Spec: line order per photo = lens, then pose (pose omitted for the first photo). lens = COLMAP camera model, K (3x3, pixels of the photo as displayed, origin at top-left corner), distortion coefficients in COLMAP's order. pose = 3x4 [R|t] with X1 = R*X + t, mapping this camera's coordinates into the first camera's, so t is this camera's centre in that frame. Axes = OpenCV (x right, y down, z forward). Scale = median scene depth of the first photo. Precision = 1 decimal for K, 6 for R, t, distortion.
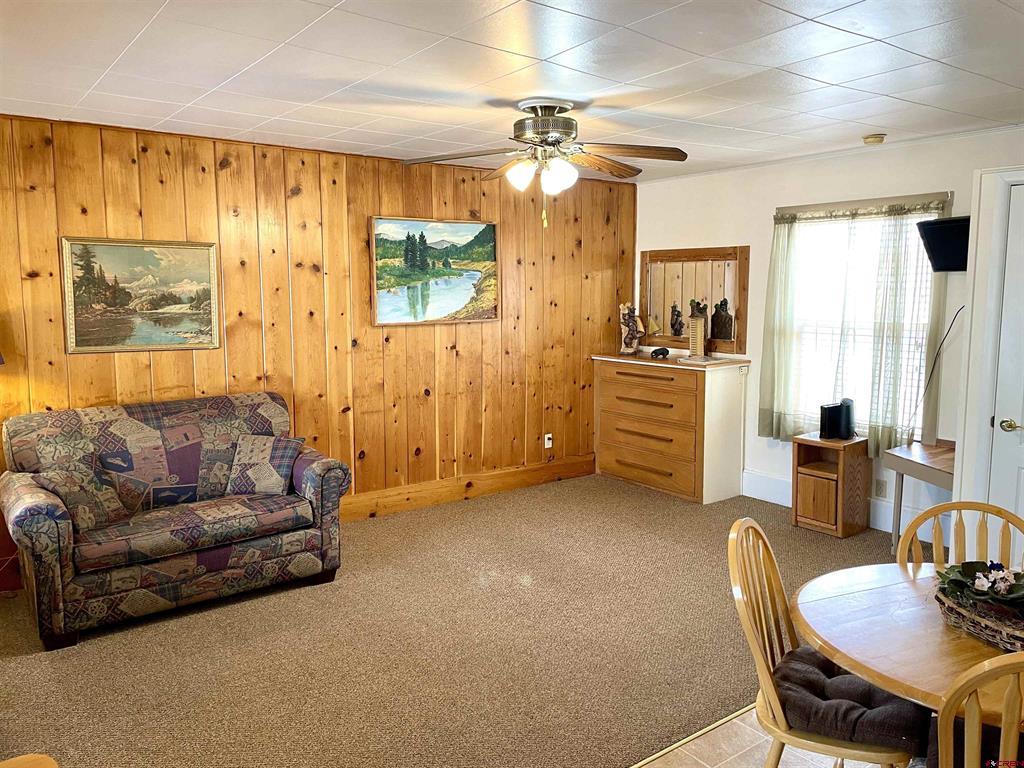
lens RADIAL K [[767.6, 0, 523.6], [0, 767.6, 374.4], [0, 0, 1]] dist [0.093795, -0.120981]
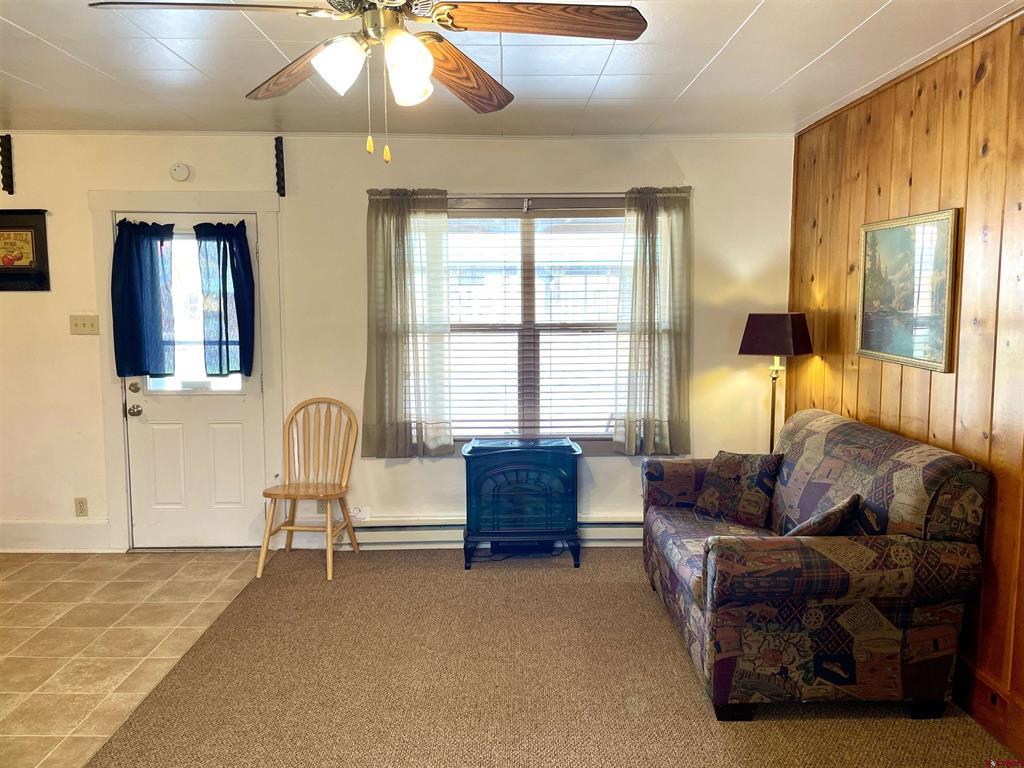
lens RADIAL K [[767.6, 0, 522.4], [0, 767.6, 378.5], [0, 0, 1]] dist [0.093795, -0.120981]
pose [[-0.588324, 0.087720, -0.803853, 0.306761], [-0.089362, 0.980957, 0.172448, -0.100826], [0.803672, 0.173289, -0.569282, 1.008008]]
